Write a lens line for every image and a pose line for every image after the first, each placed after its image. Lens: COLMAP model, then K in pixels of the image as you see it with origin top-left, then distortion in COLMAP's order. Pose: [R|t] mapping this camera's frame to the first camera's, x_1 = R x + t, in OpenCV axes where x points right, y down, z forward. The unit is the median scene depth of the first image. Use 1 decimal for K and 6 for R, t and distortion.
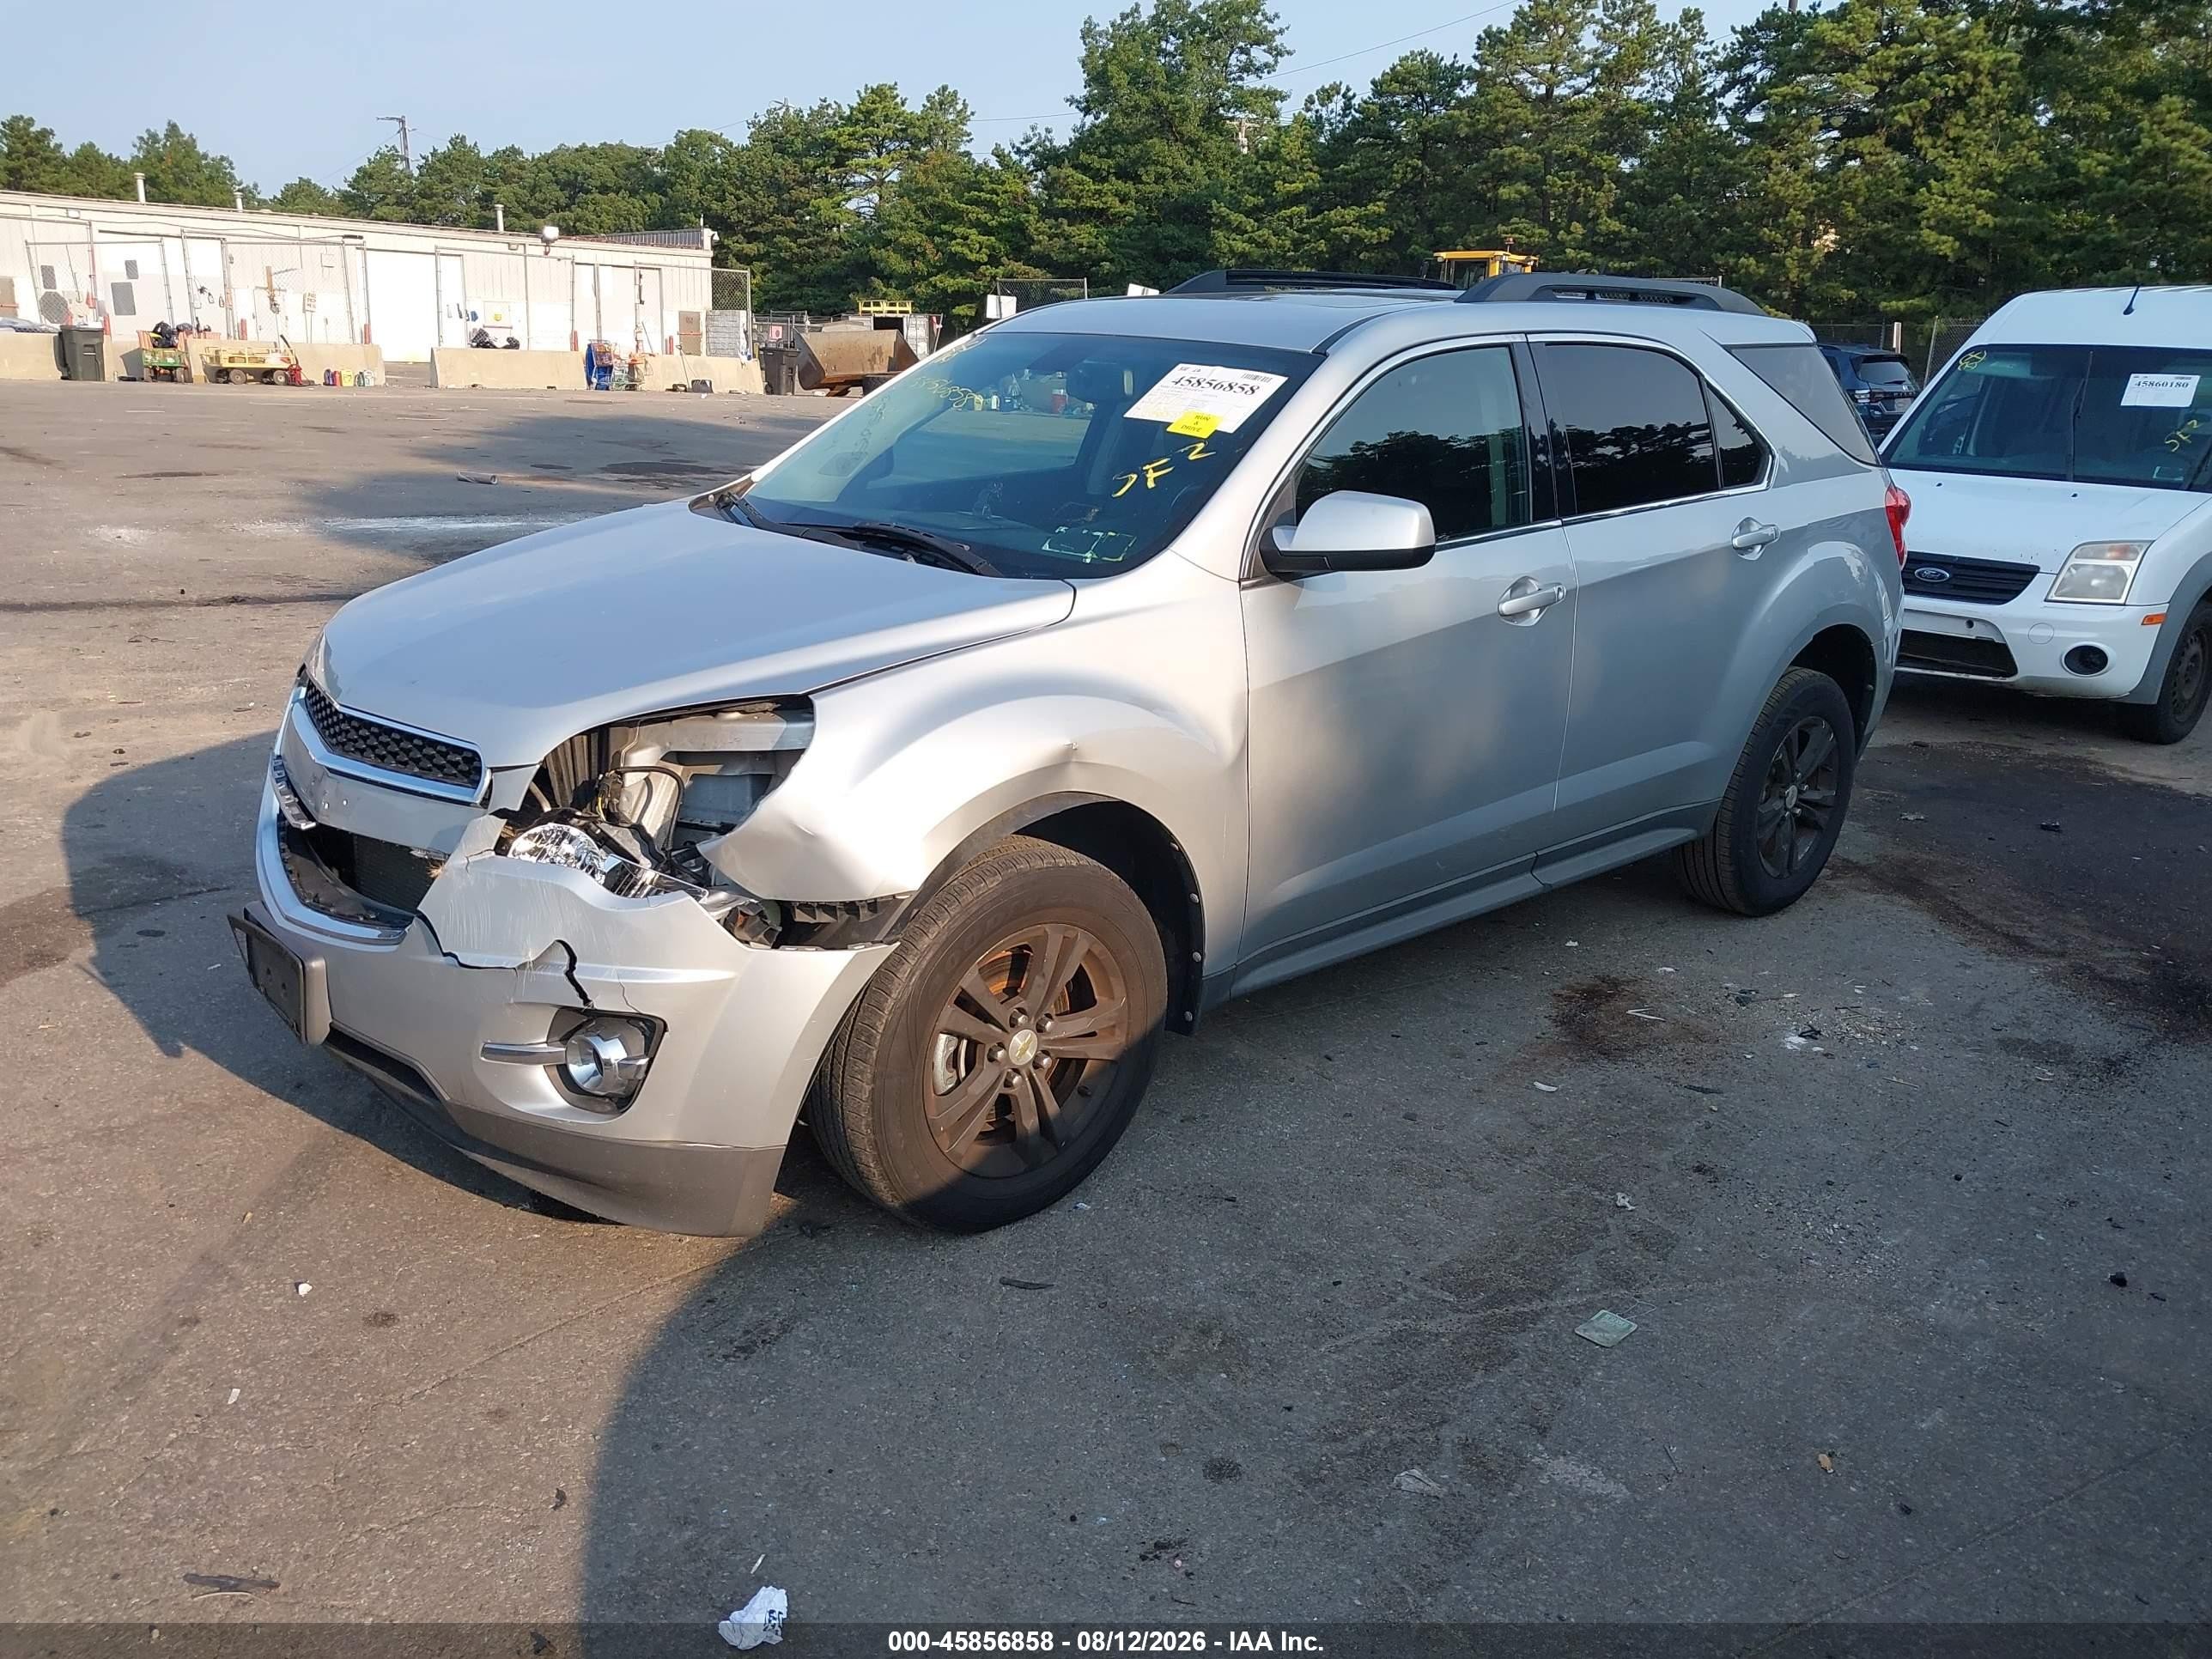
lens RADIAL K [[1769.9, 0, 1107.0], [0, 1769.9, 807.3], [0, 0, 1]] dist [0.004977, -0.003820]
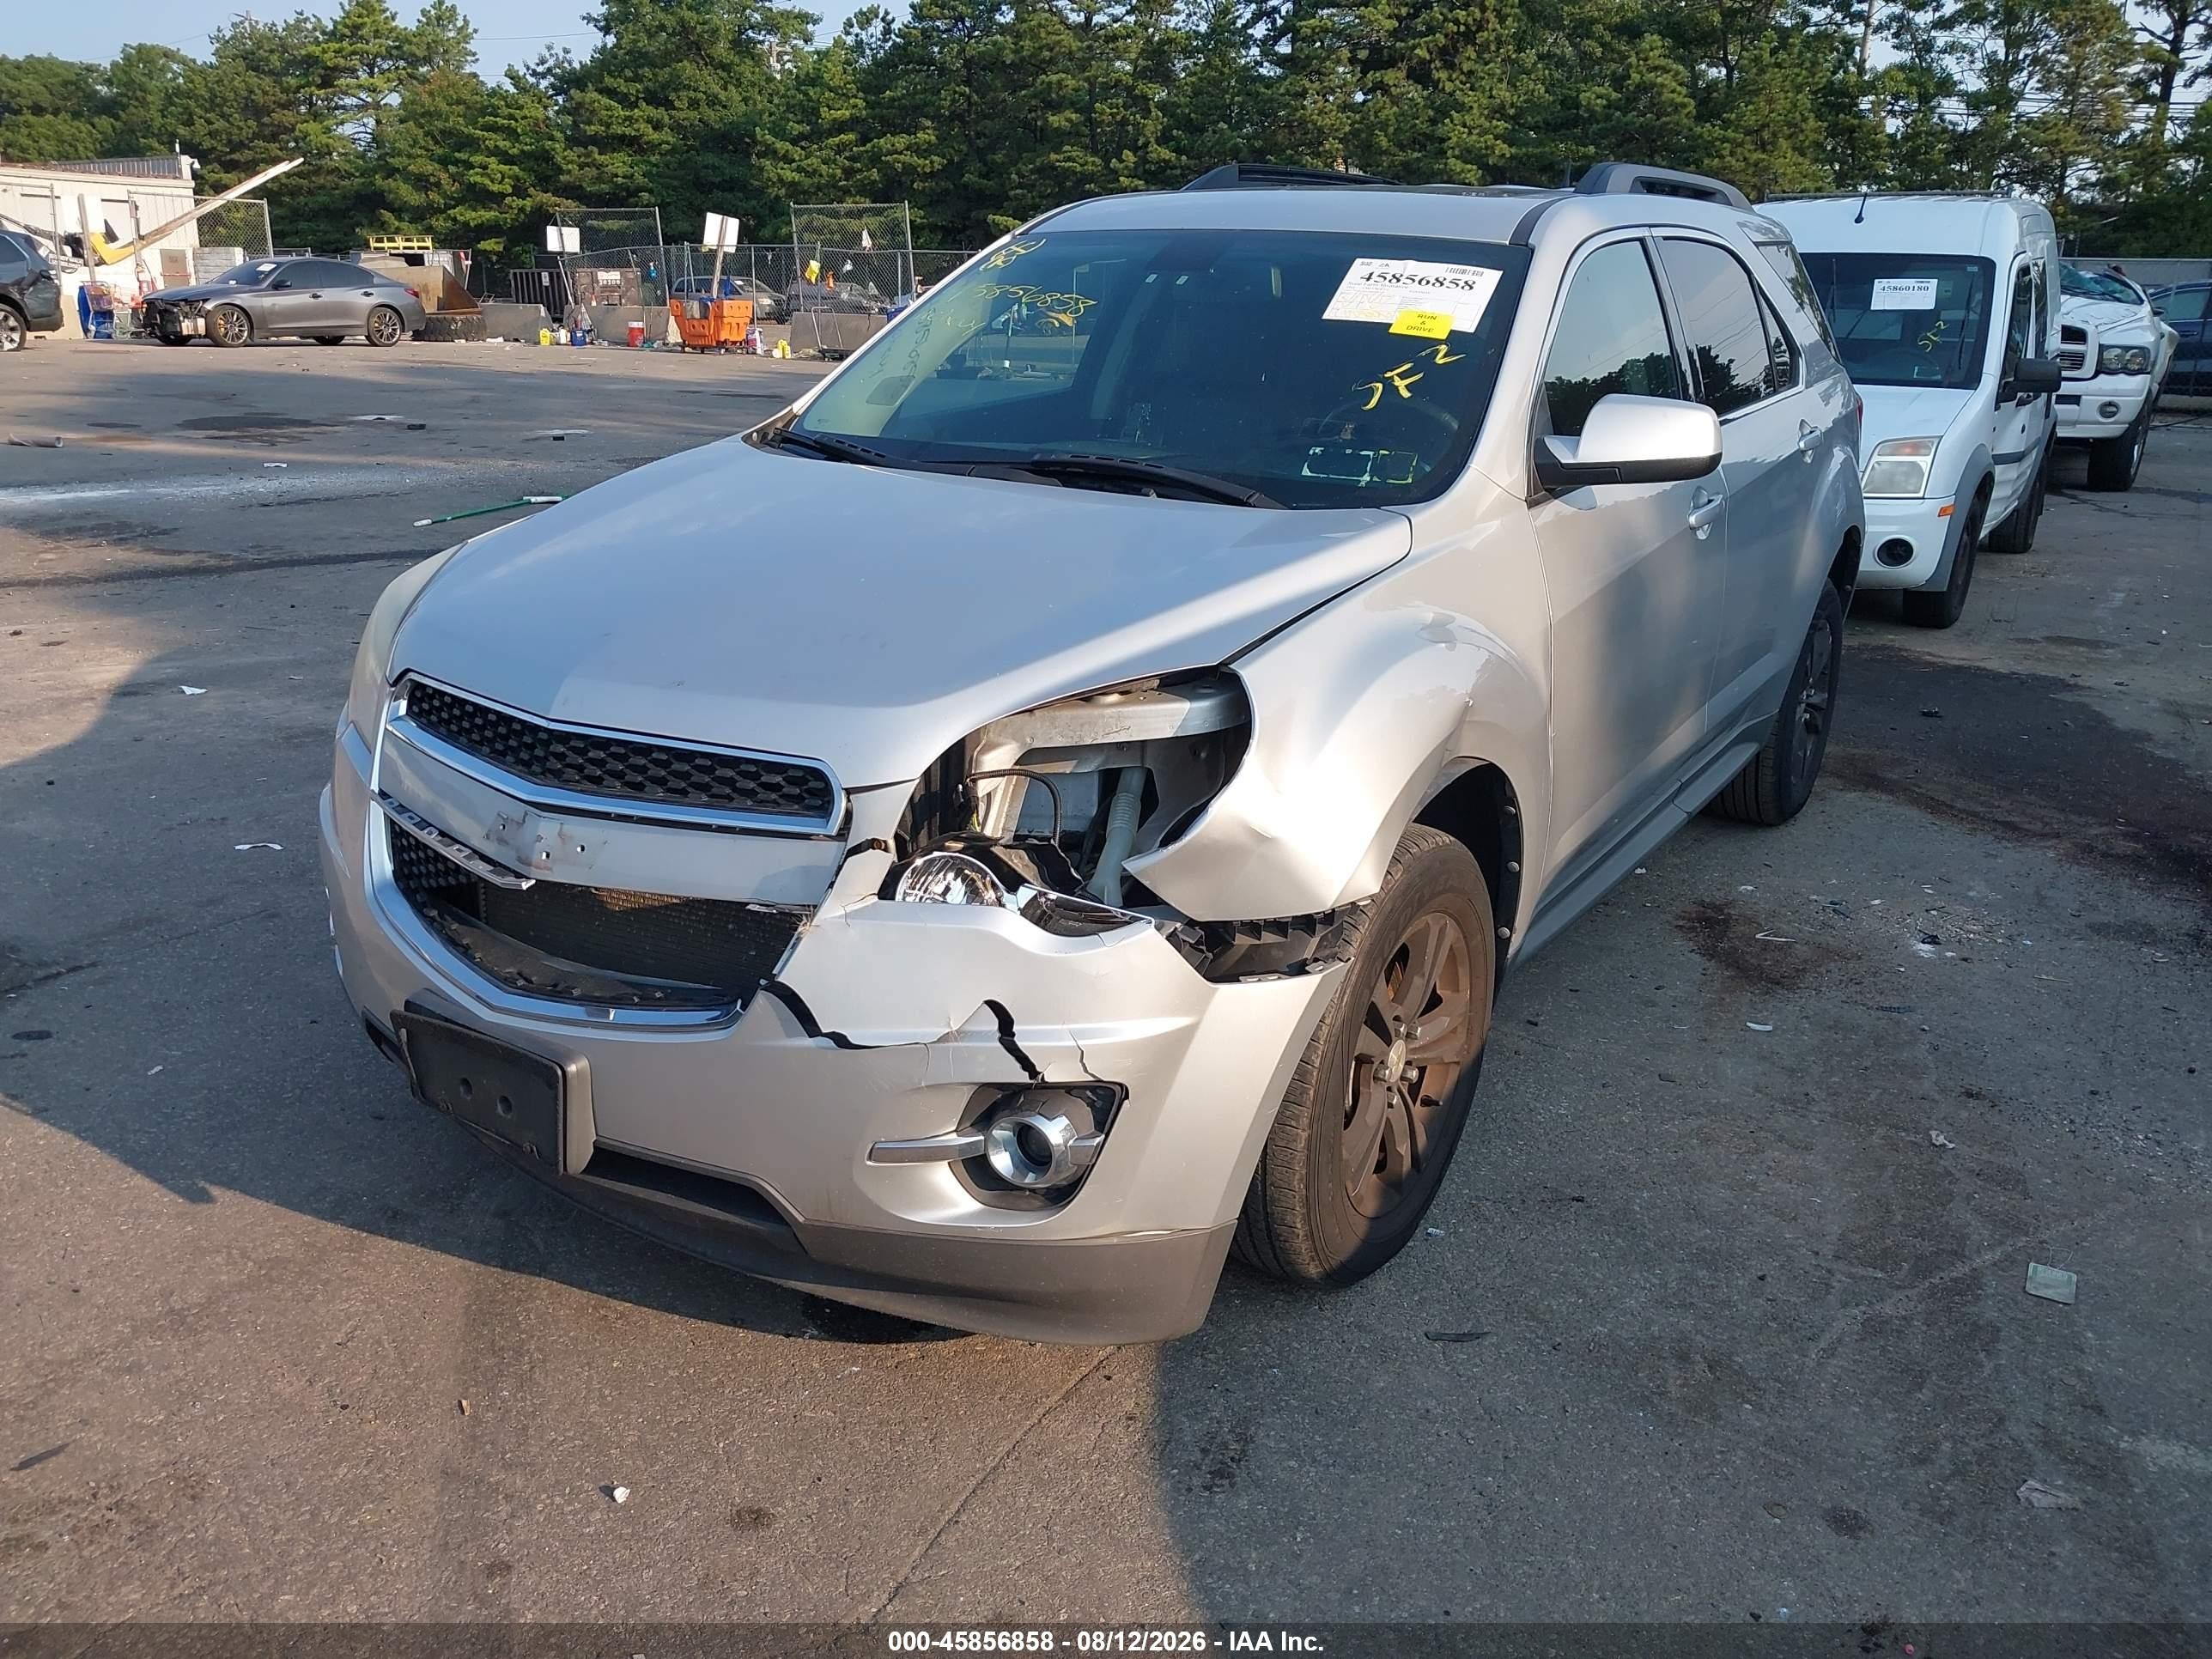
lens RADIAL K [[1756.8, 0, 1106.0], [0, 1756.8, 829.5], [0, 0, 1]] dist [0.002829, -0.000084]
pose [[0.966151, -0.089993, 0.241772, -0.024570], [0.078395, 0.995281, 0.057187, -0.002260], [-0.245777, -0.036297, 0.968647, 0.013980]]
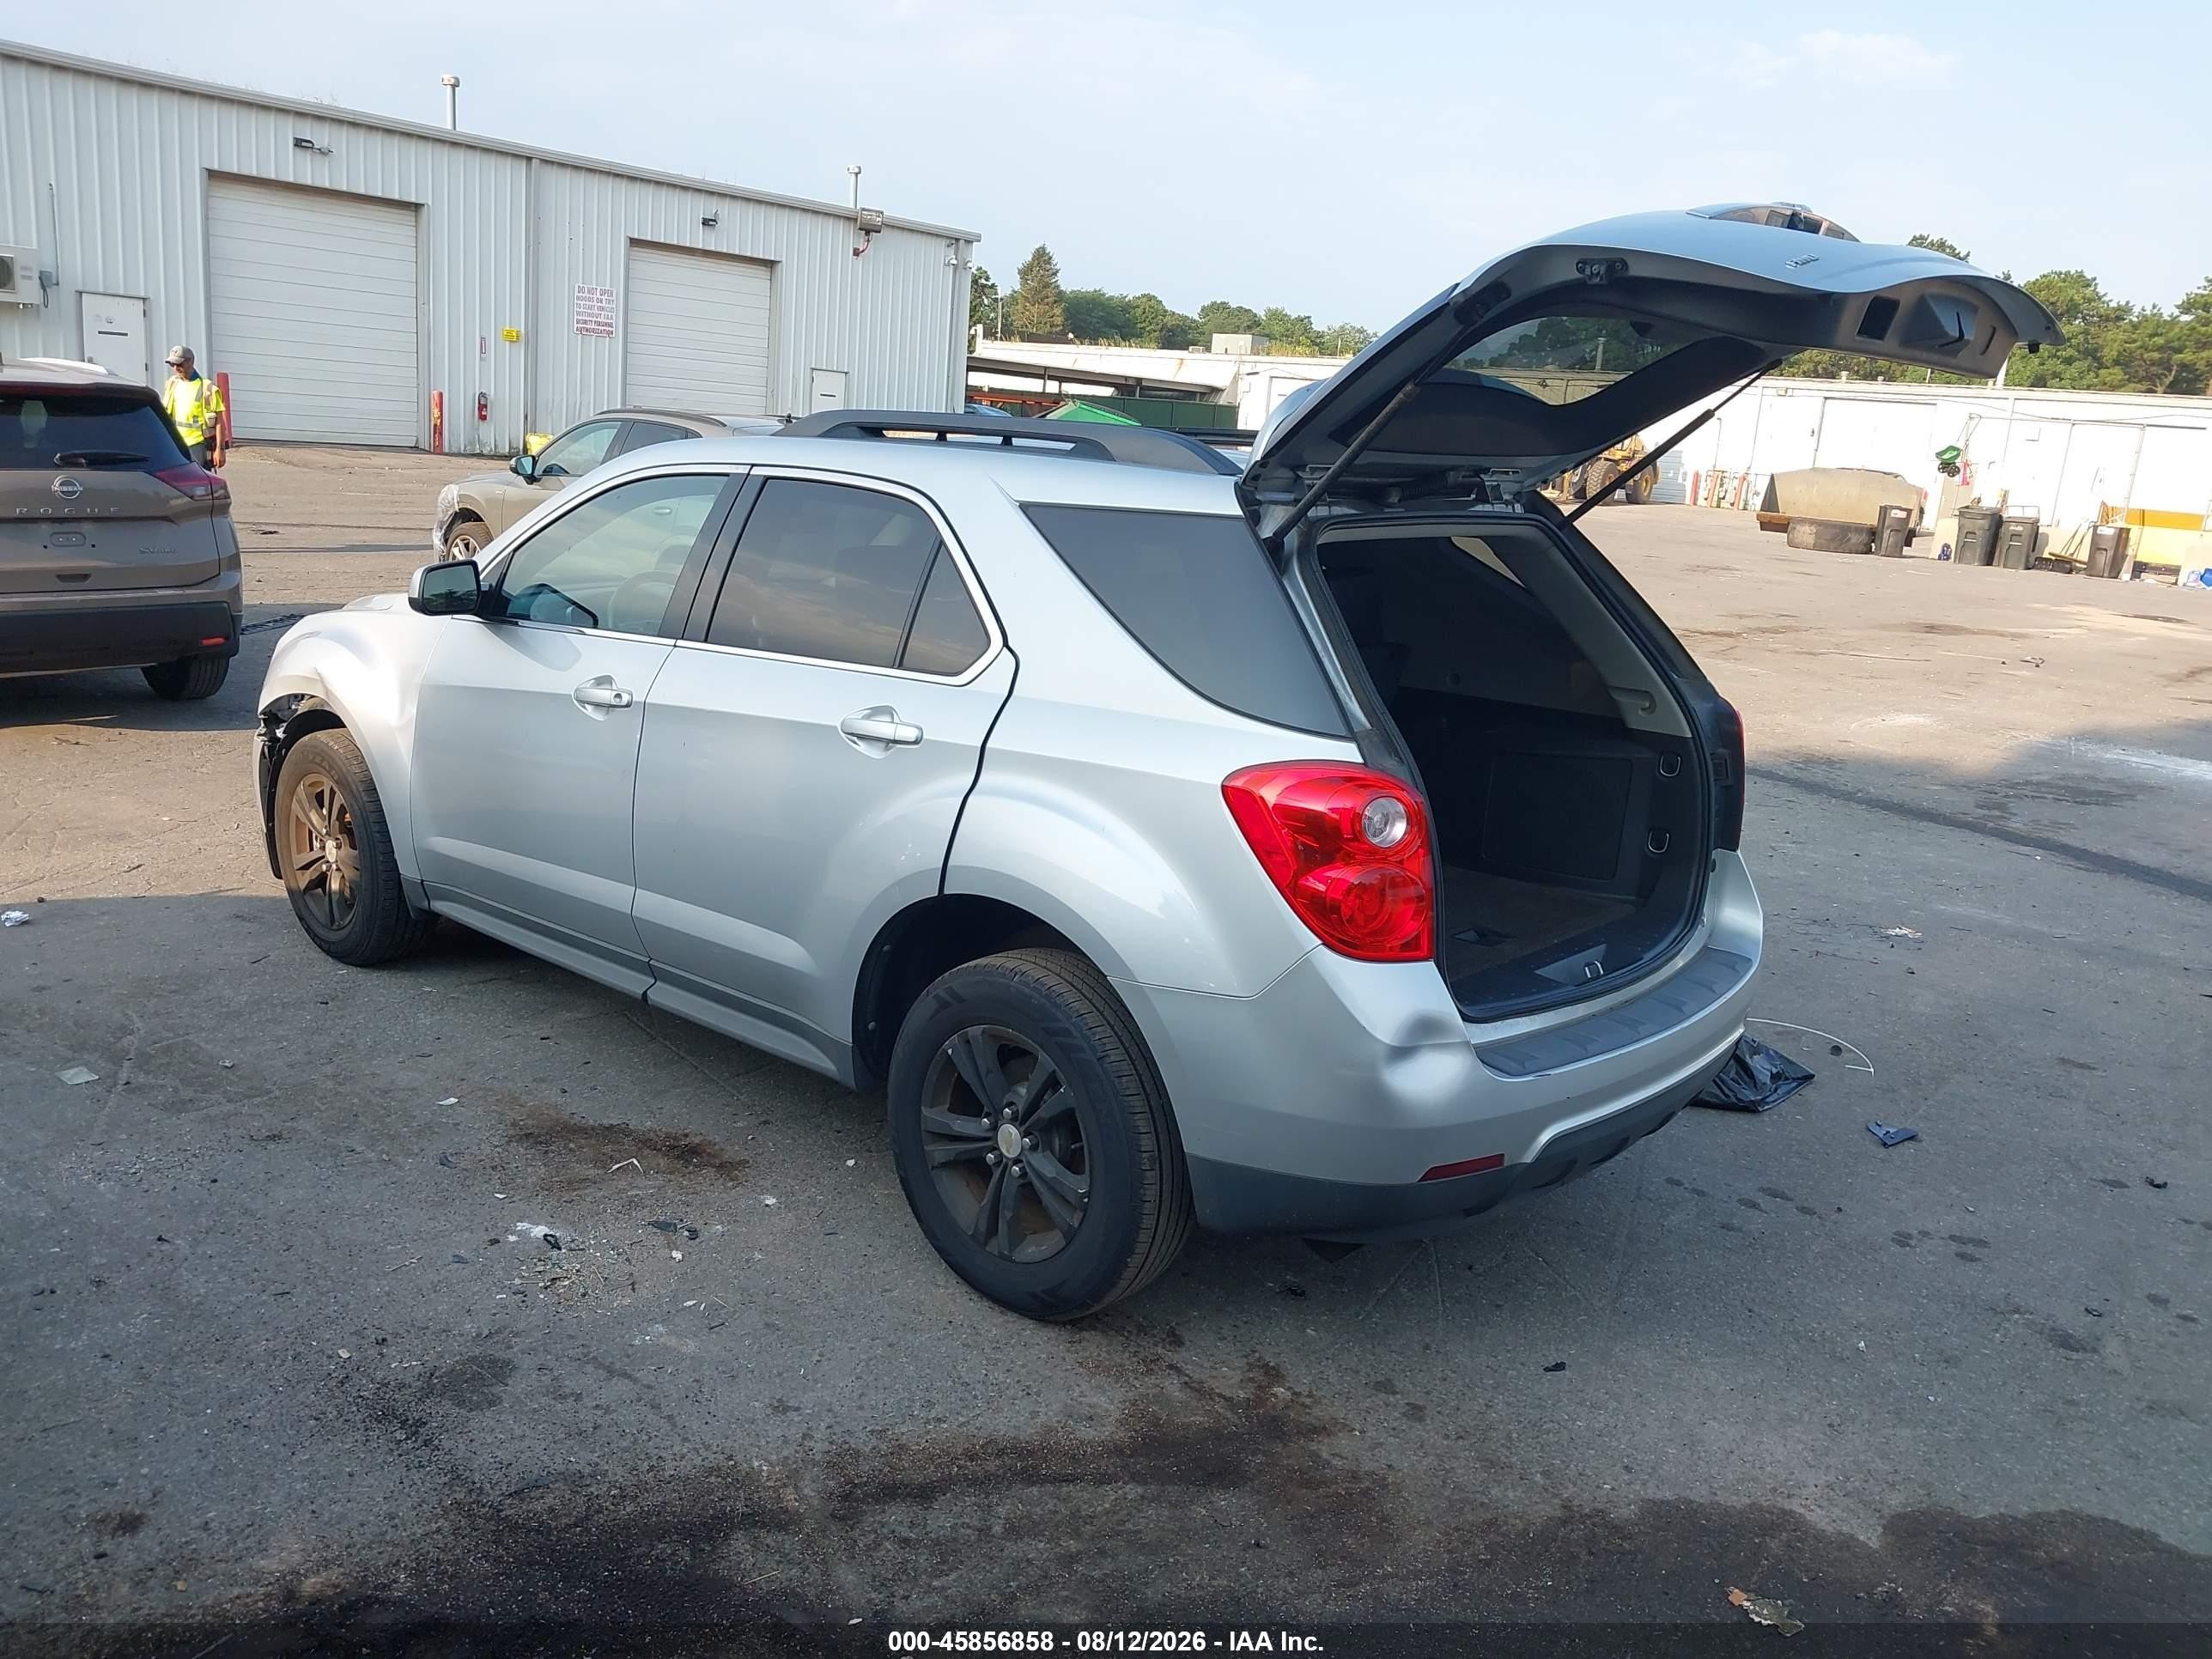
lens RADIAL K [[1756.8, 0, 1106.0], [0, 1756.8, 829.5], [0, 0, 1]] dist [0.002829, -0.000084]
pose [[0.096981, 0.198482, -0.975295, 0.107541], [-0.318492, 0.934576, 0.158525, -0.025095], [0.942951, 0.295250, 0.153851, 0.092521]]
